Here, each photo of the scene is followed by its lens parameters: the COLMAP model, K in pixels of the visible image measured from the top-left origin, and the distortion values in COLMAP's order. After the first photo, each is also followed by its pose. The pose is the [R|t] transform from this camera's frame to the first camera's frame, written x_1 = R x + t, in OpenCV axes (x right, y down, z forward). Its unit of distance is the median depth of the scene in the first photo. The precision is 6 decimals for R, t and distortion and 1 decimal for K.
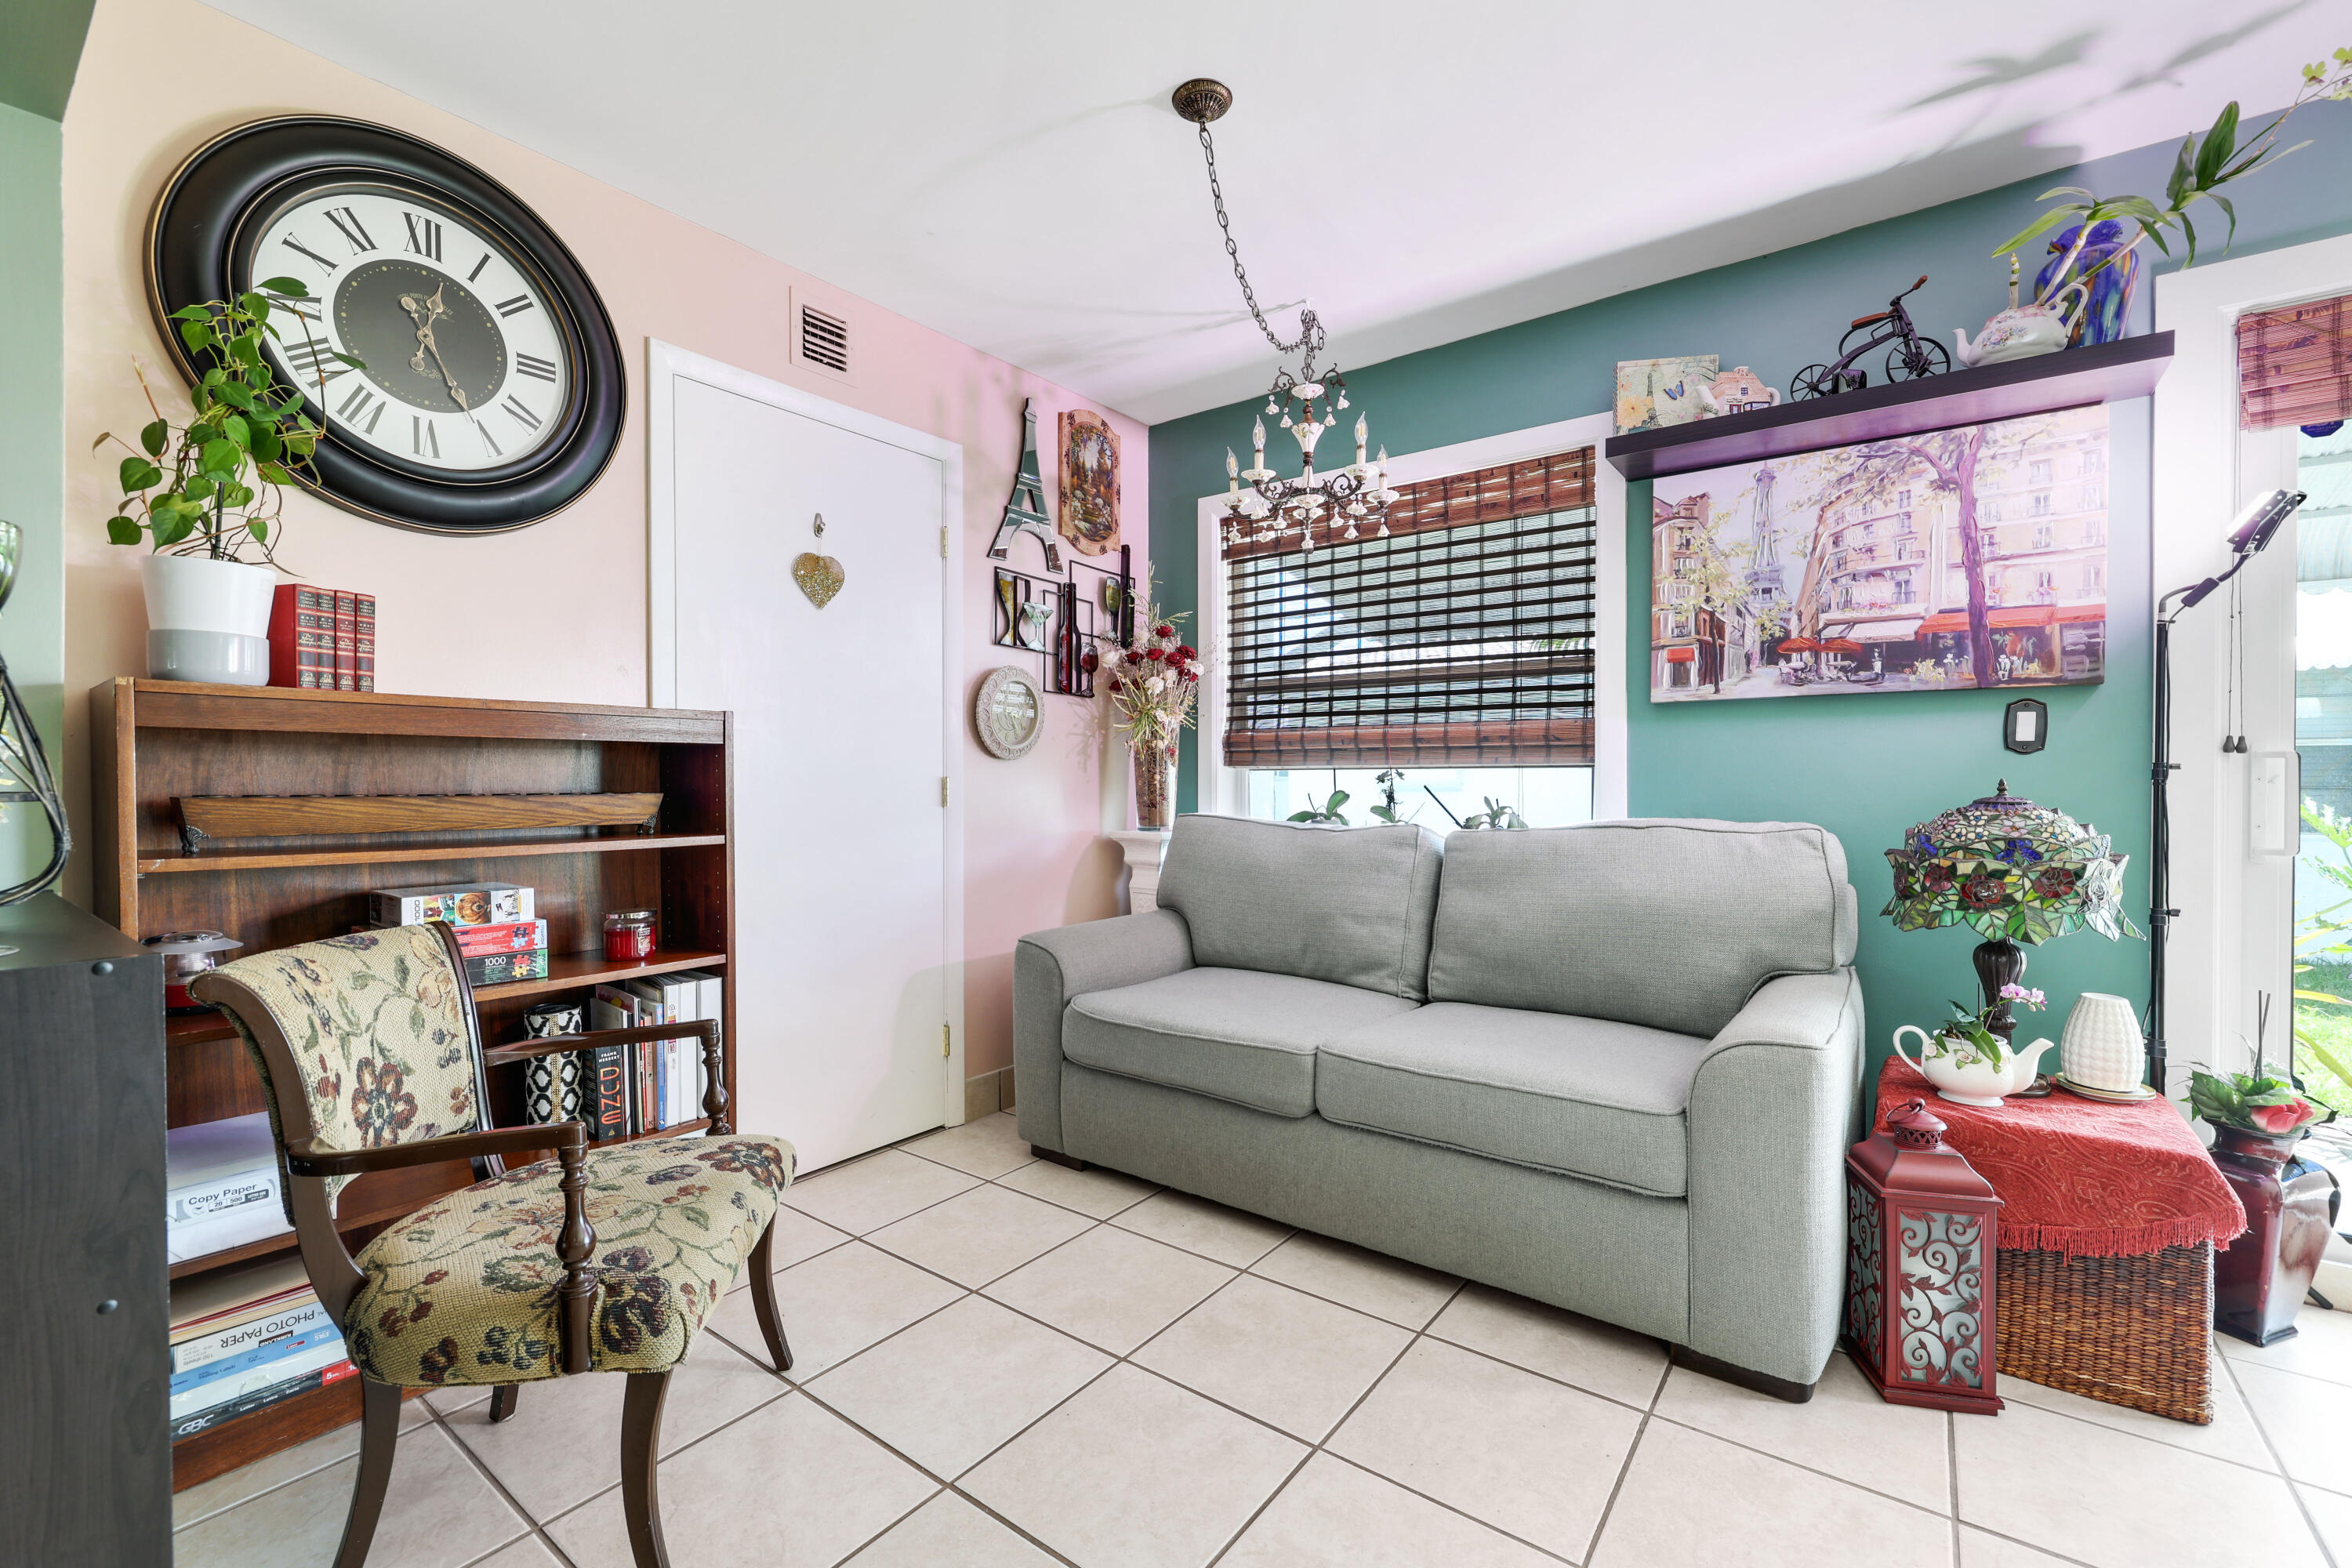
lens RADIAL K [[991.6, 0, 1183.4], [0, 991.6, 788.3], [0, 0, 1]] dist [0.001878, 0.000332]
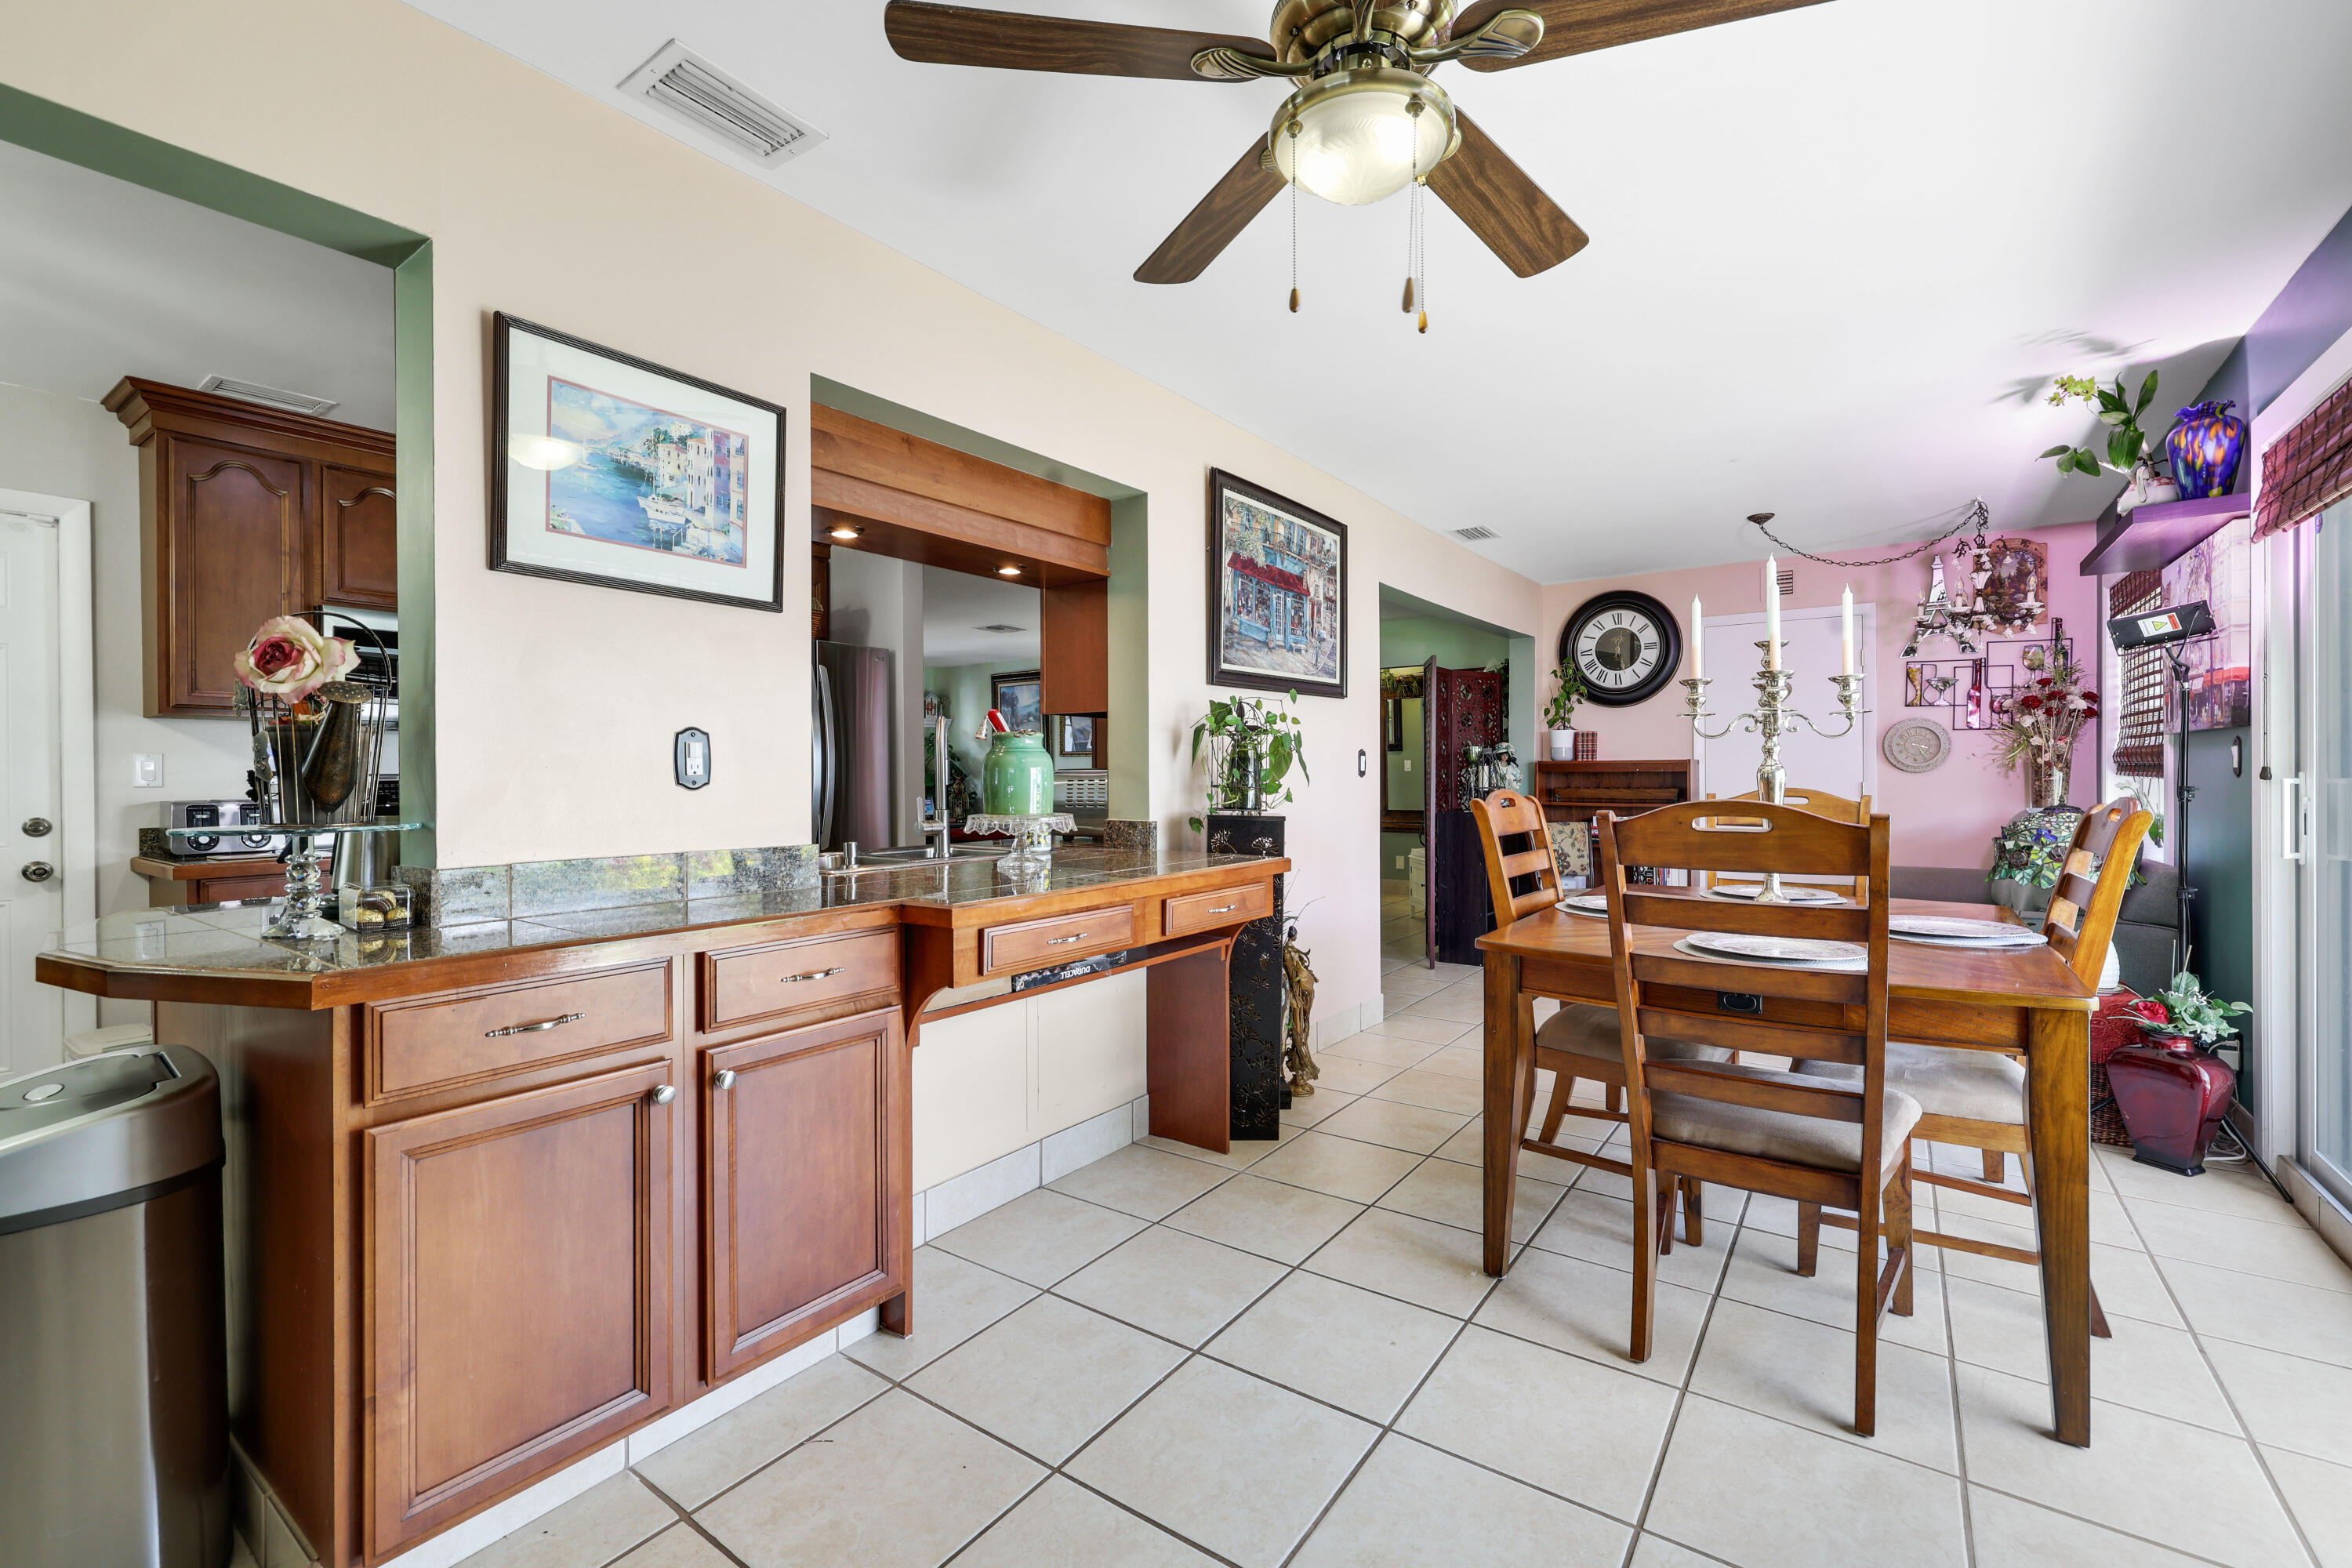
lens RADIAL K [[993.3, 0, 1181.6], [0, 993.3, 773.5], [0, 0, 1]] dist [-0.000367, -0.000094]
pose [[0.018965, 0.002670, -0.999817, 2.239247], [-0.001455, 0.999995, 0.002643, -0.042241], [0.999819, 0.001405, 0.018969, -0.456237]]
